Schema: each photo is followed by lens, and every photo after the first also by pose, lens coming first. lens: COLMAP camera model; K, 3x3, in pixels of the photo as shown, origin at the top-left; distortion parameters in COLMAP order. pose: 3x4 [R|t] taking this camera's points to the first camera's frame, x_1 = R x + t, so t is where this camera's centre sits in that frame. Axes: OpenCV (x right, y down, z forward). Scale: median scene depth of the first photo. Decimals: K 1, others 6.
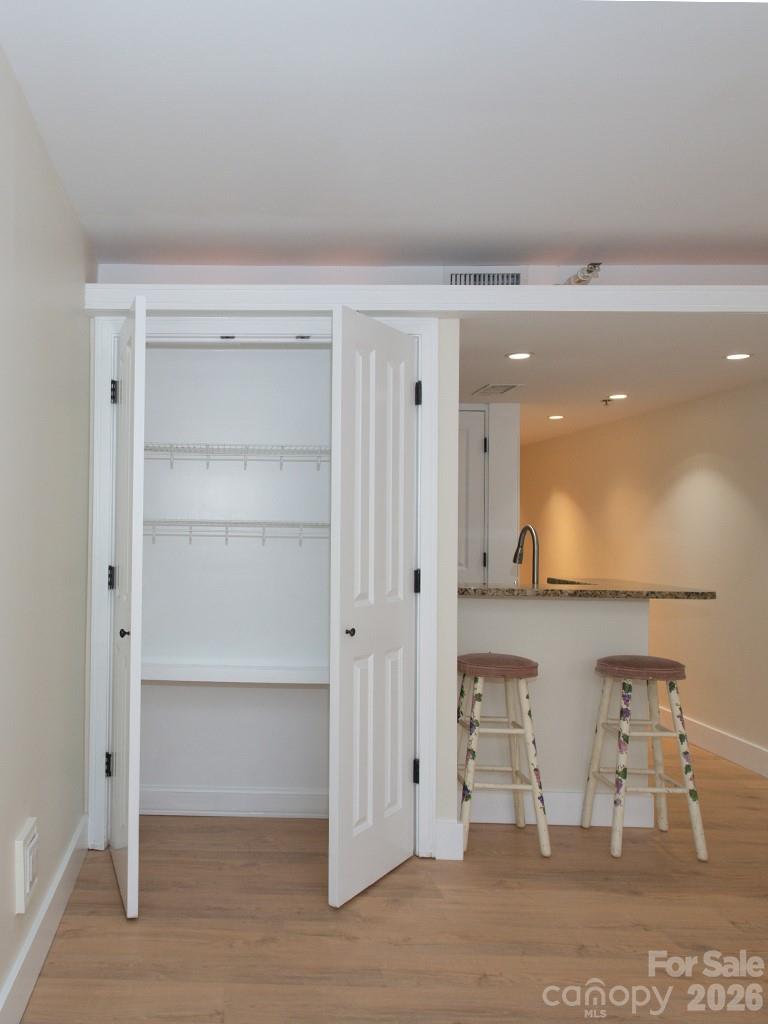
lens RADIAL K [[881.0, 0, 383.8], [0, 881.0, 518.8], [0, 0, 1]] dist [0.000485, 0.006141]
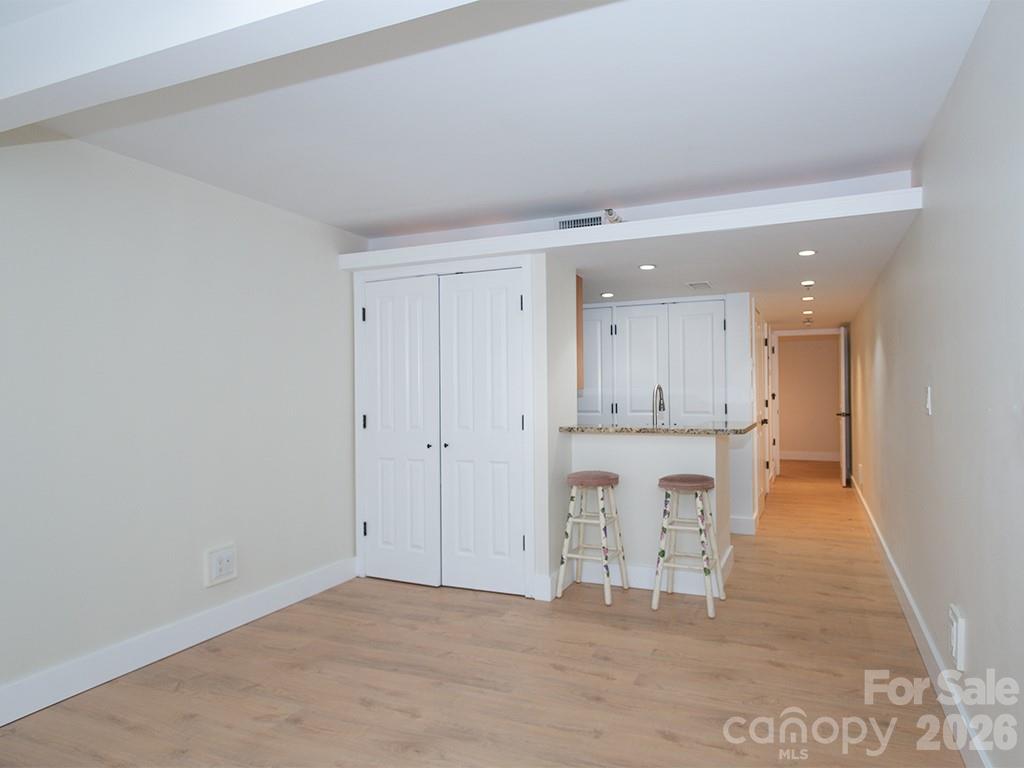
lens RADIAL K [[639.0, 0, 551.8], [0, 639.0, 384.9], [0, 0, 1]] dist [0.003626, -0.000242]
pose [[0.935741, -0.026432, -0.351696, 0.472364], [0.028328, 0.999599, 0.000246, 0.004560], [0.351548, -0.010193, 0.936114, -0.049300]]
